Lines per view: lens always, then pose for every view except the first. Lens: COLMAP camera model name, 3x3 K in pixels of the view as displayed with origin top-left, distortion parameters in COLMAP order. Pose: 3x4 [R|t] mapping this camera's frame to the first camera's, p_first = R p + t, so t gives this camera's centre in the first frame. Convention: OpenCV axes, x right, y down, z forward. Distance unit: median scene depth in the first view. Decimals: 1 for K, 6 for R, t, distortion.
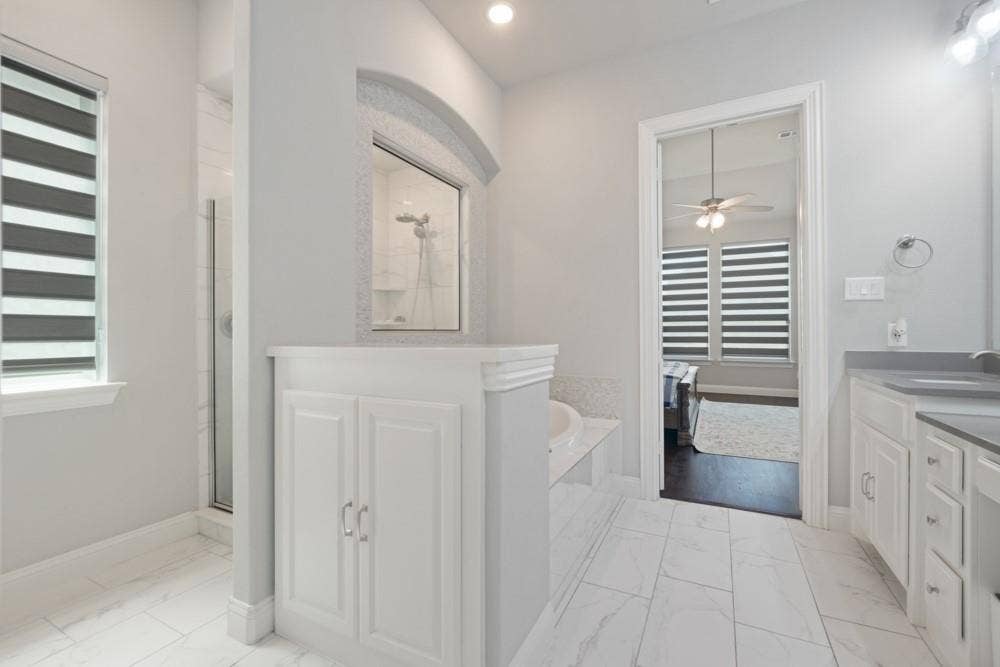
lens RADIAL K [[421.9, 0, 500.0], [0, 421.9, 333.5], [0, 0, 1]] dist [0.001264, 0.000136]
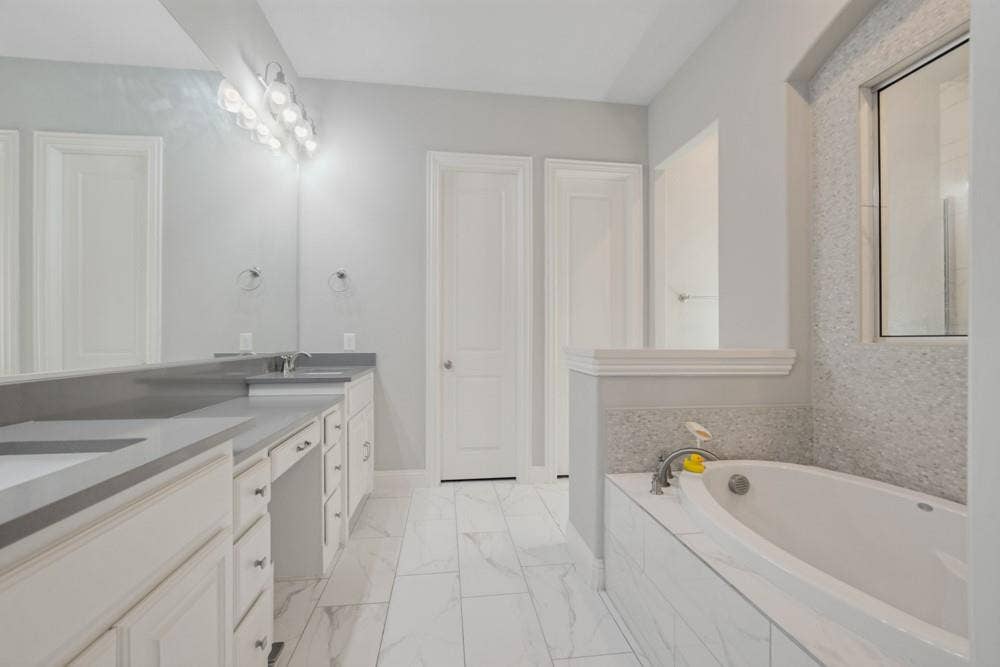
lens RADIAL K [[421.9, 0, 500.0], [0, 421.9, 333.5], [0, 0, 1]] dist [0.001264, 0.000136]
pose [[-0.823596, 0.001134, -0.567175, 0.730486], [0.004196, 0.999983, -0.004094, -0.013427], [0.567161, -0.005752, -0.823587, 1.299753]]
